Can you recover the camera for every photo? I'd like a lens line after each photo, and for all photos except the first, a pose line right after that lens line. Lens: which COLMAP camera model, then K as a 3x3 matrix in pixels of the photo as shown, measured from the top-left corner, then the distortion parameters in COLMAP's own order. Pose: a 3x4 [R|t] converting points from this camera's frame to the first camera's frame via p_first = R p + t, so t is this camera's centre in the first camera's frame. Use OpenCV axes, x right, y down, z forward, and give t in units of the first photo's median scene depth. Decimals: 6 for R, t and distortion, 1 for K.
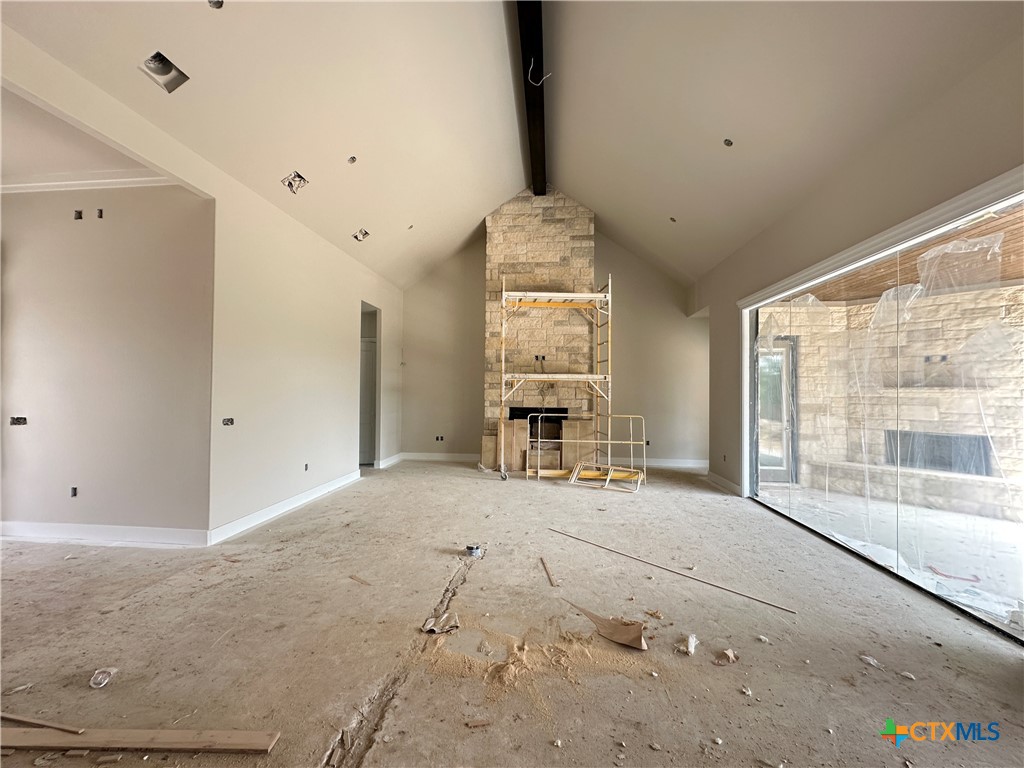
lens RADIAL K [[408.9, 0, 510.4], [0, 408.9, 384.1], [0, 0, 1]] dist [-0.003174, 0.000340]
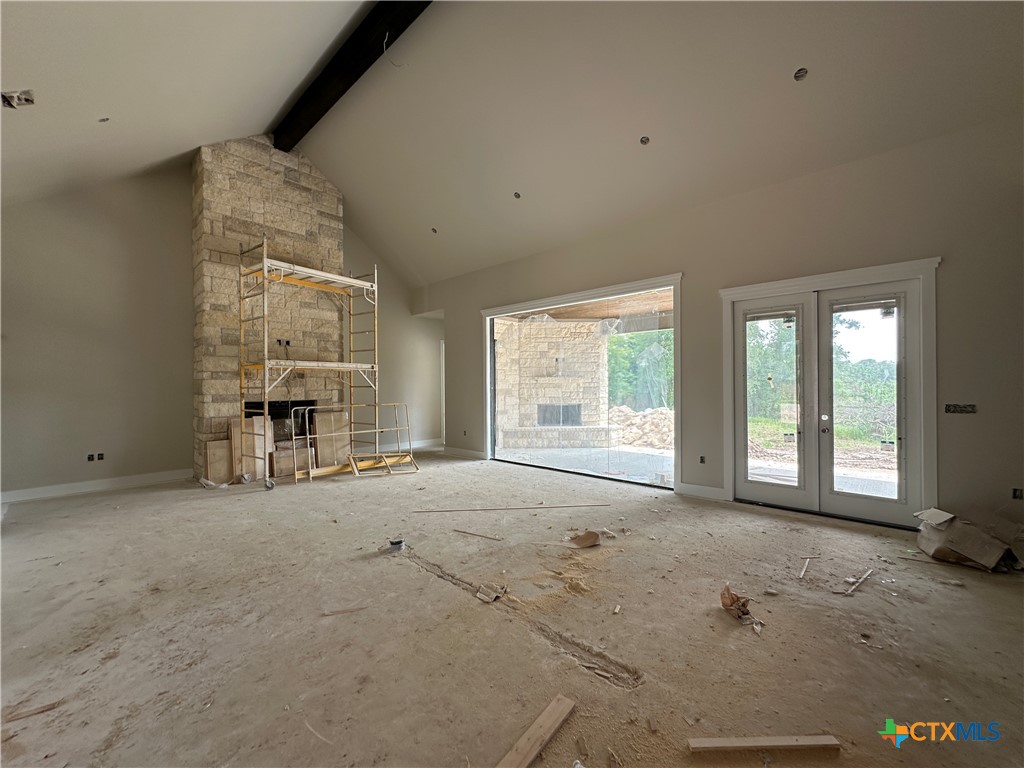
lens RADIAL K [[410.3, 0, 510.7], [0, 410.3, 384.5], [0, 0, 1]] dist [-0.003349, 0.000319]
pose [[0.602745, -0.012460, 0.797837, -0.424102], [-0.000123, 0.999877, 0.015708, 0.012640], [-0.797934, -0.009566, 0.602669, 0.137120]]
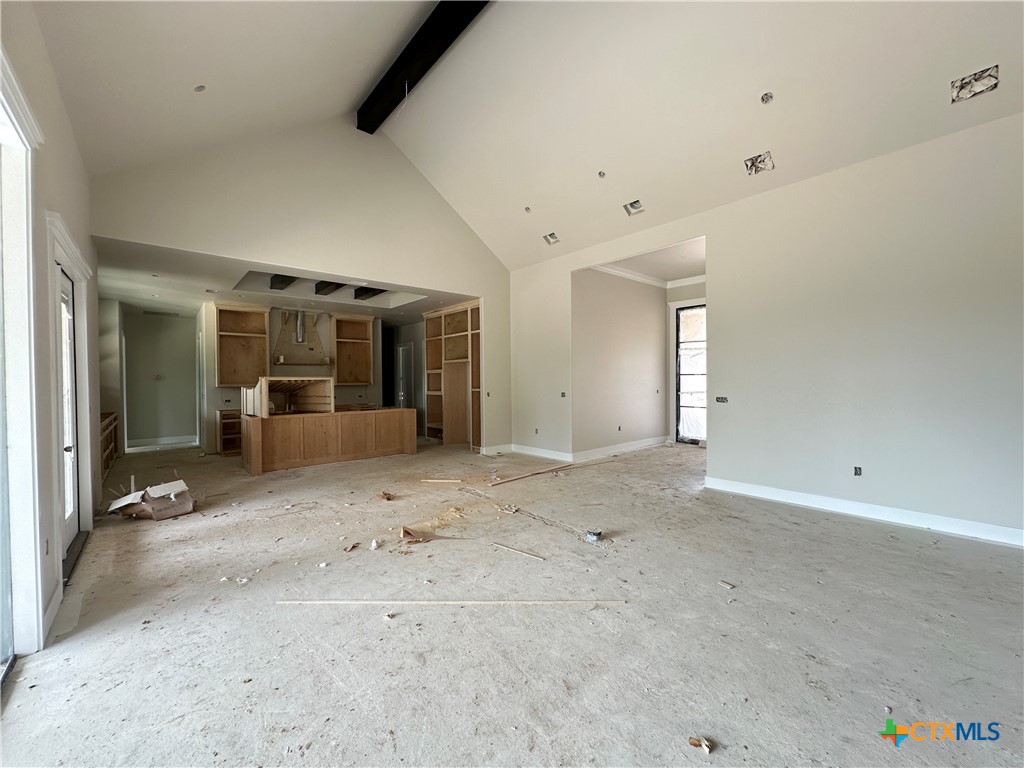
lens RADIAL K [[408.9, 0, 510.4], [0, 408.9, 384.1], [0, 0, 1]] dist [-0.003174, 0.000340]
pose [[-0.684607, 0.004657, -0.728898, 0.469458], [0.014893, 0.999860, -0.007599, 0.029845], [0.728760, -0.016058, -0.684580, 0.946743]]
